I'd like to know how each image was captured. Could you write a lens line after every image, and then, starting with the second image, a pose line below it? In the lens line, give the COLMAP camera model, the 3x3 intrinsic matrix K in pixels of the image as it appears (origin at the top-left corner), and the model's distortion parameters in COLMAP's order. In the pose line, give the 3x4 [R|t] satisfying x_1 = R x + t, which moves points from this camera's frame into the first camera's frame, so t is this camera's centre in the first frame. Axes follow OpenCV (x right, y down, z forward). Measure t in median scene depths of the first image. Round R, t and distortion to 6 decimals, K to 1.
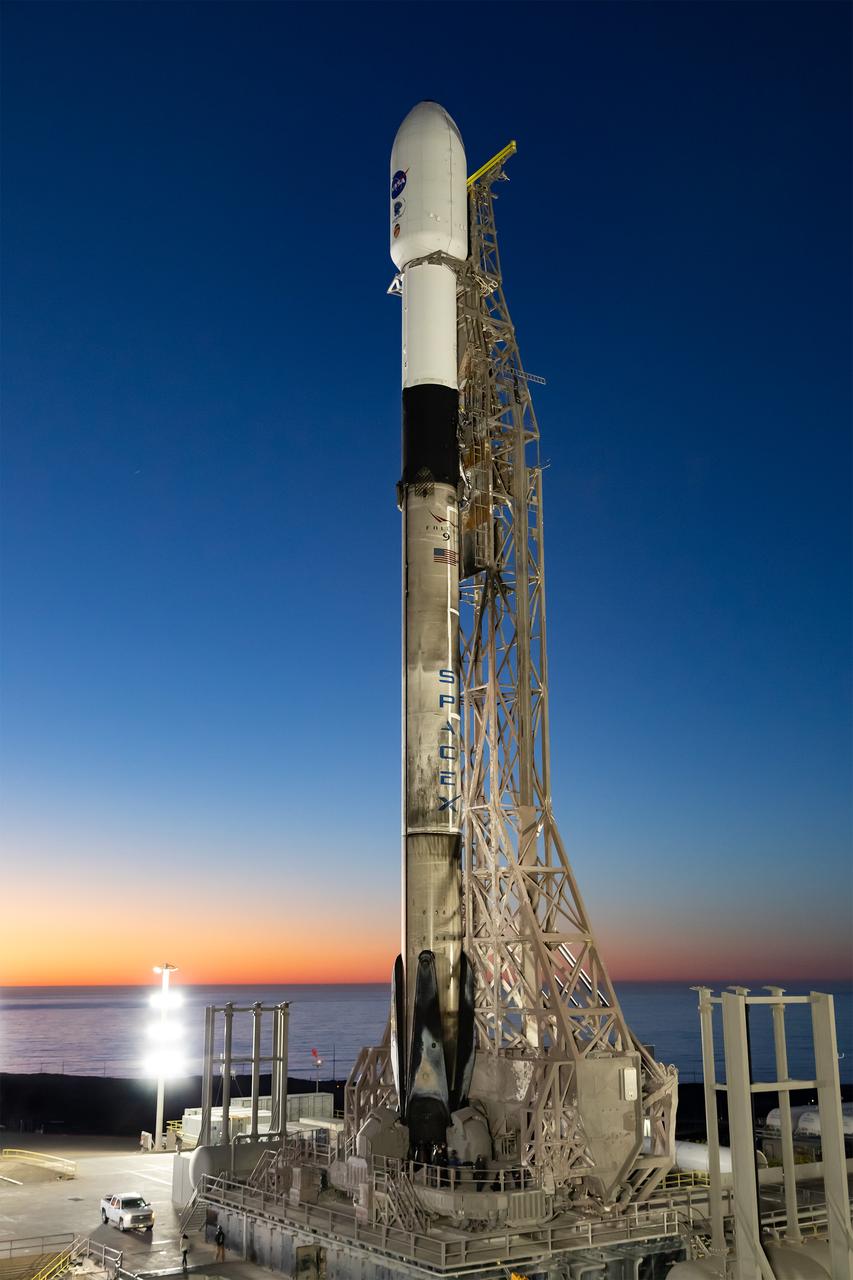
lens RADIAL K [[1338.8, 0, 432.3], [0, 1338.8, 626.5], [0, 0, 1]] dist [0.016070, 0.000000]
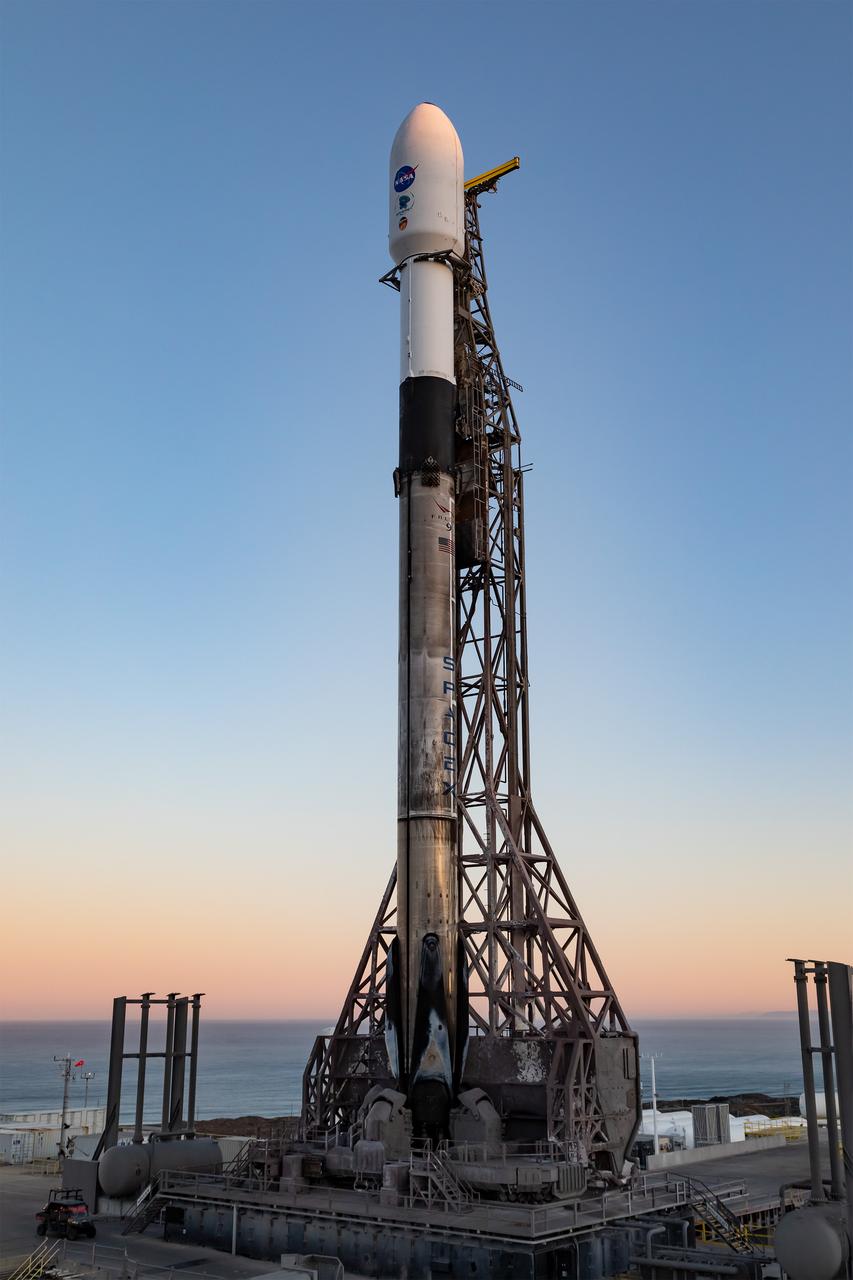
lens RADIAL K [[1338.8, 0, 423.4], [0, 1338.8, 616.1], [0, 0, 1]] dist [0.016070, 0.000000]
pose [[0.957230, 0.084297, 0.276776, -0.295946], [-0.075611, 0.996256, -0.041927, 0.046115], [-0.279274, 0.019207, 0.960019, 0.032633]]
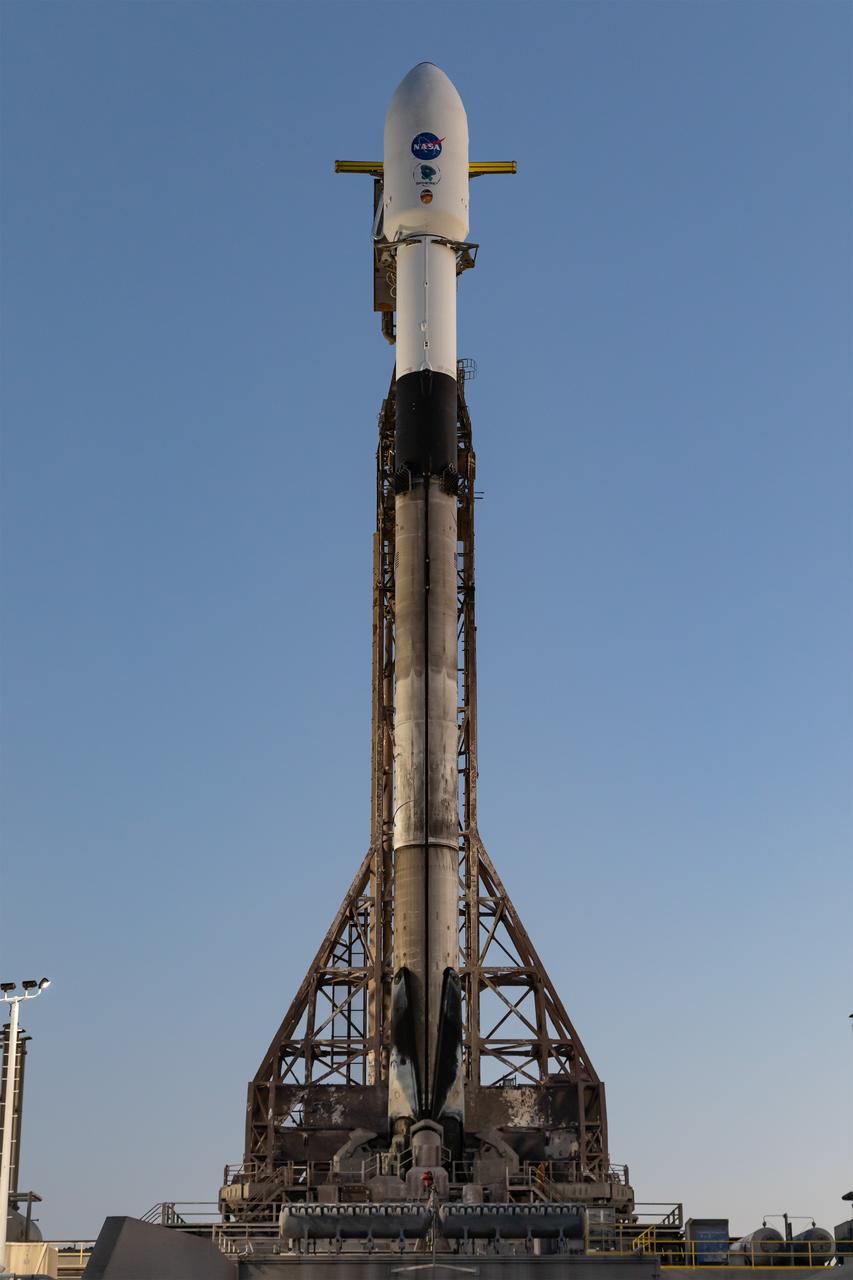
lens RADIAL K [[2316.0, 0, 424.0], [0, 2316.0, 640.5], [0, 0, 1]] dist [0.043418, 0.000000]
pose [[0.566564, 0.271502, 0.778005, -1.292379], [-0.206834, 0.960790, -0.184667, 0.313471], [-0.797637, -0.056293, 0.600505, 0.048561]]
